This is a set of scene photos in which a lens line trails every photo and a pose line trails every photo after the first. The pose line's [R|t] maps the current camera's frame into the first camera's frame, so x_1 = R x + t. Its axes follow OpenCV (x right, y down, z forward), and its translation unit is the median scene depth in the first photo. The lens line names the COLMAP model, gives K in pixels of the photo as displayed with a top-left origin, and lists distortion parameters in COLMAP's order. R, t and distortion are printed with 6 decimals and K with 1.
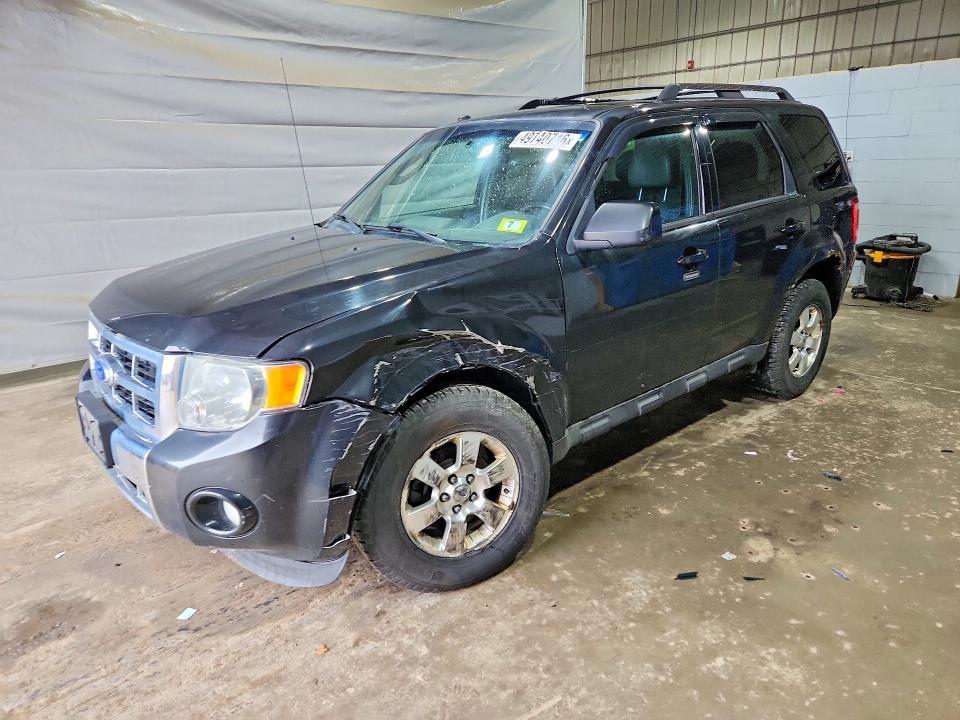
lens RADIAL K [[638.4, 0, 460.6], [0, 638.4, 362.3], [0, 0, 1]] dist [0.023946, -0.003546]
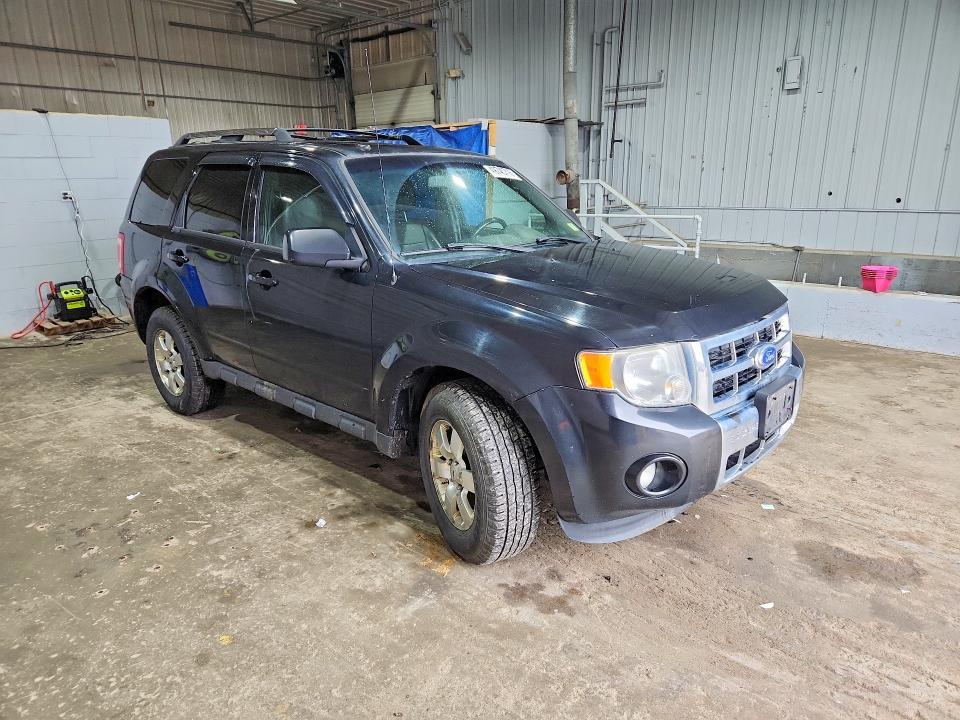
lens RADIAL K [[638.4, 0, 460.6], [0, 638.4, 362.3], [0, 0, 1]] dist [0.023946, -0.003546]
pose [[-0.098385, -0.252422, 0.962602, -1.611318], [0.315816, 0.909373, 0.270742, -0.472971], [-0.943706, 0.330642, -0.009750, 1.533476]]
